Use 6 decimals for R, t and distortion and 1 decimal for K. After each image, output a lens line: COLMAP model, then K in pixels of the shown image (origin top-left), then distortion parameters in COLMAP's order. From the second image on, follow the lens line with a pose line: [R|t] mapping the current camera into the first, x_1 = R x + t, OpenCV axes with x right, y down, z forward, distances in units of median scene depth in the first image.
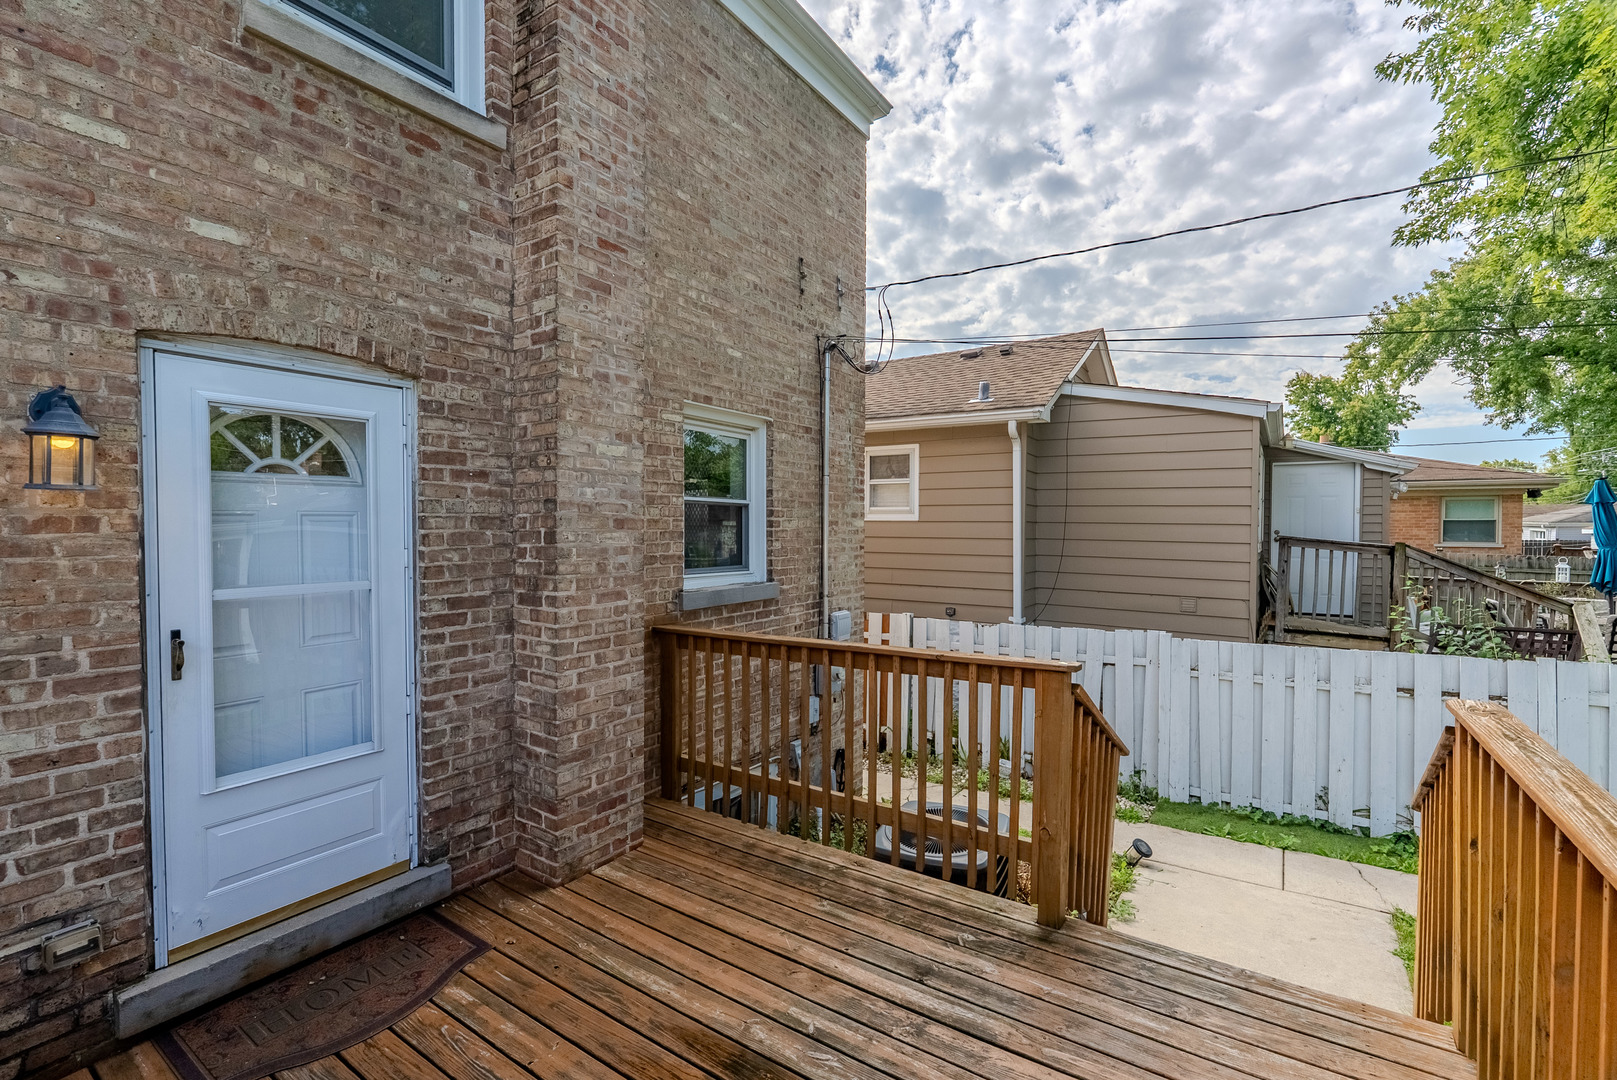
lens RADIAL K [[716.4, 0, 804.2], [0, 716.4, 539.7], [0, 0, 1]] dist [-0.006709, 0.001335]
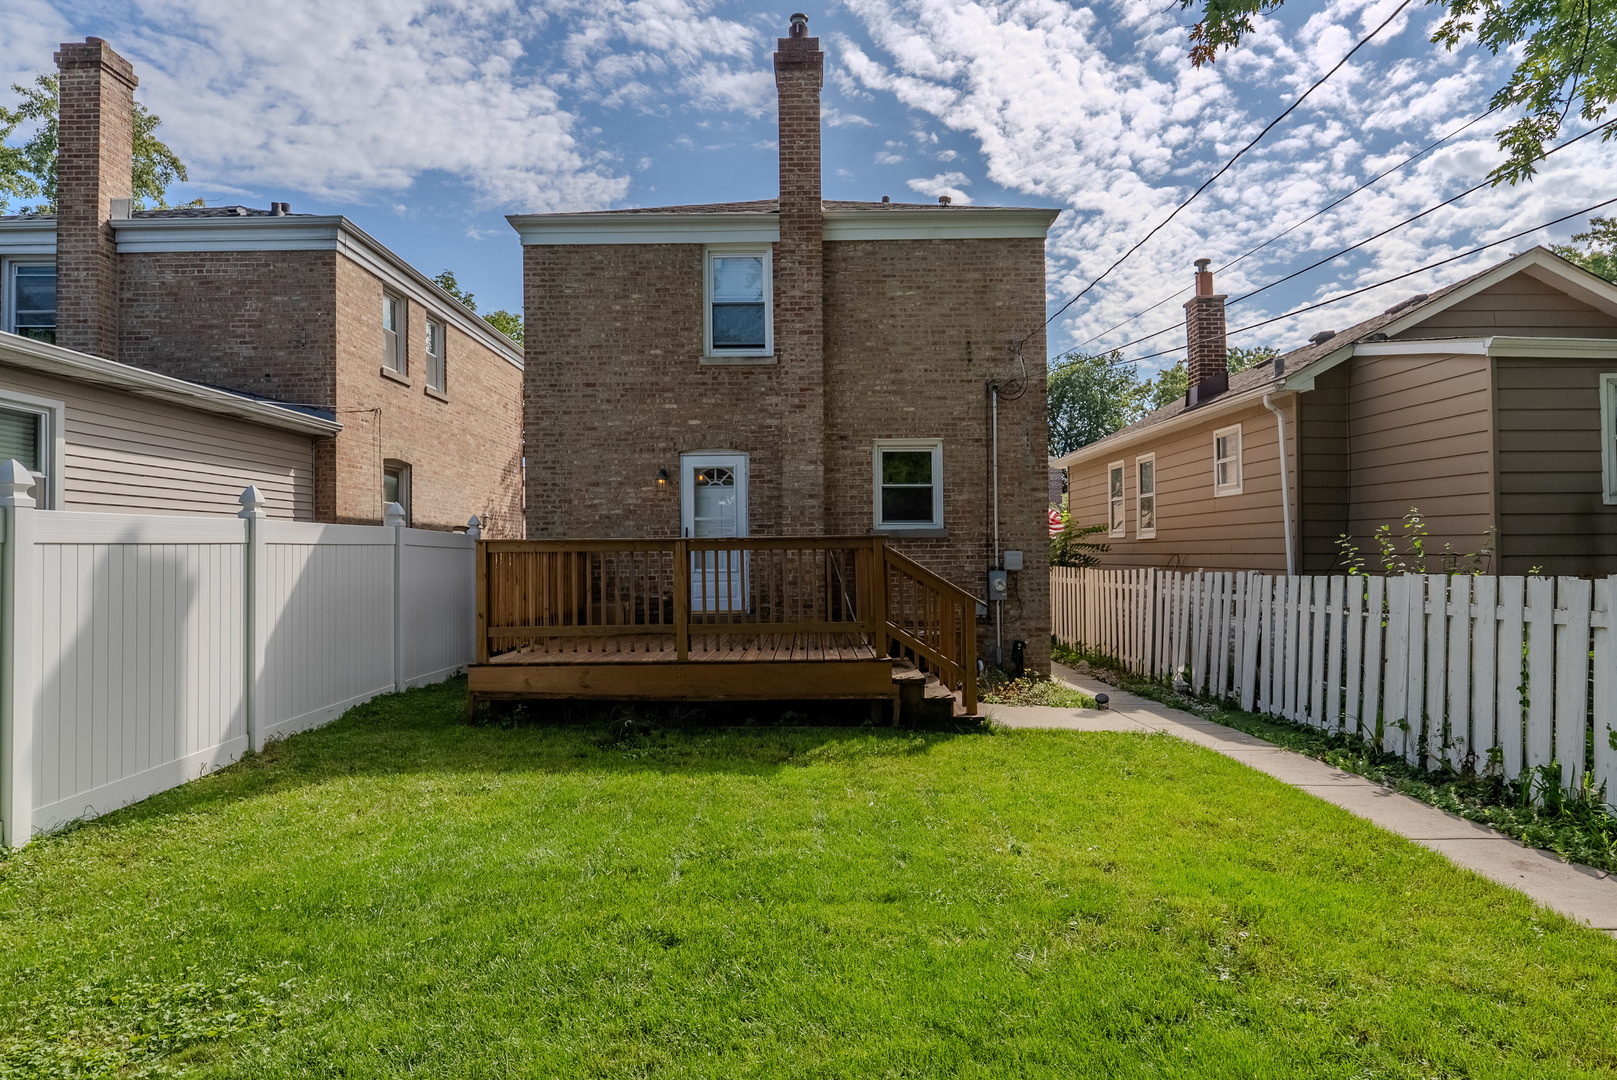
lens RADIAL K [[903.6, 0, 807.8], [0, 903.6, 552.4], [0, 0, 1]] dist [-0.003327, -0.000070]
pose [[0.552357, -0.010743, -0.833539, 2.599741], [-0.006450, 0.999832, -0.017160, 0.250233], [0.833583, 0.014855, 0.552194, -0.841951]]
